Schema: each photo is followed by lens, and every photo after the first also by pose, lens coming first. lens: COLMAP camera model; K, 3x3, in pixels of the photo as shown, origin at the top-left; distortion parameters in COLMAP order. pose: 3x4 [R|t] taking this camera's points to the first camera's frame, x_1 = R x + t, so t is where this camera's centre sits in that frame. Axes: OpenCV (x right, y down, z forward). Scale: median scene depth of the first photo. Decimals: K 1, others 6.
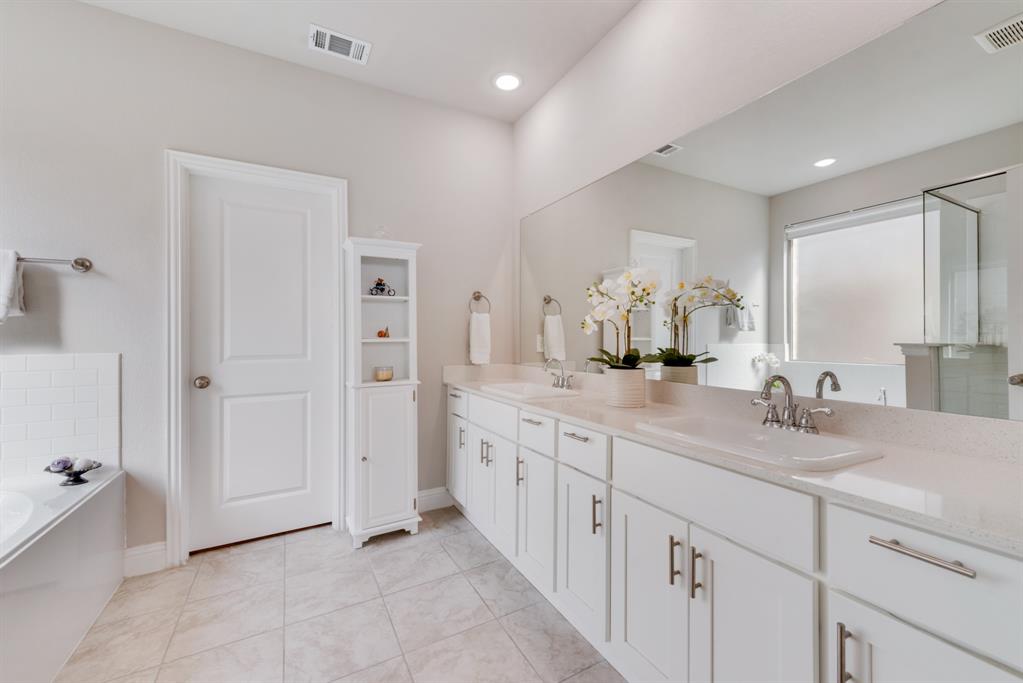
lens RADIAL K [[409.7, 0, 510.5], [0, 409.7, 337.7], [0, 0, 1]] dist [0.011846, -0.000853]
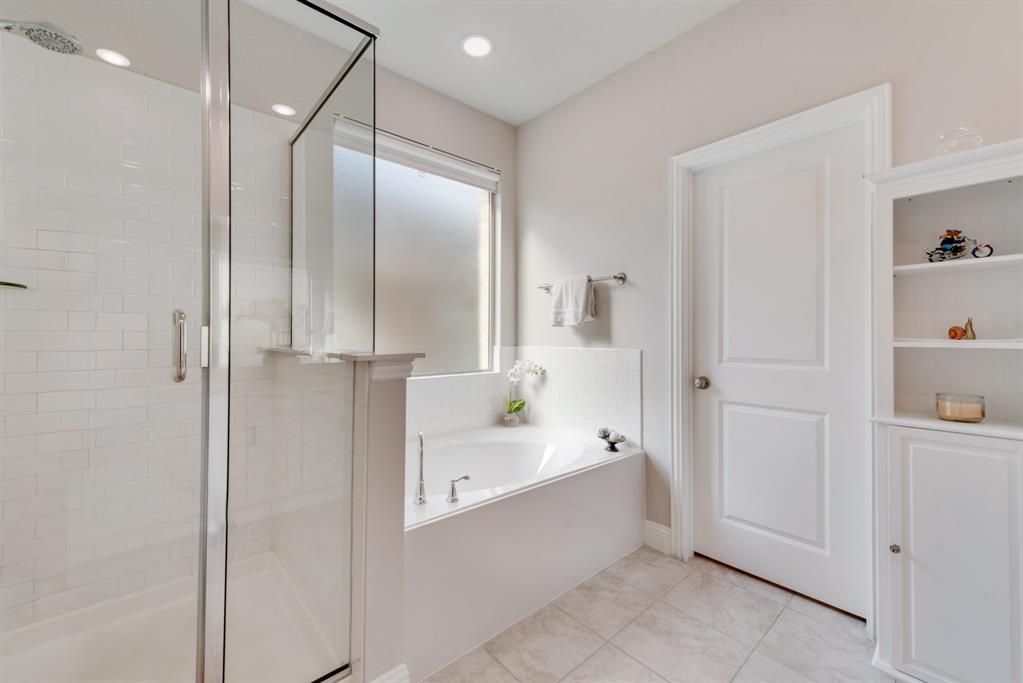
lens RADIAL K [[409.7, 0, 510.7], [0, 409.7, 335.5], [0, 0, 1]] dist [0.011846, -0.000853]
pose [[0.222324, 0.005272, -0.974958, 0.098250], [-0.006518, 0.999971, 0.003921, -0.004049], [0.974951, 0.005483, 0.222352, 0.365922]]
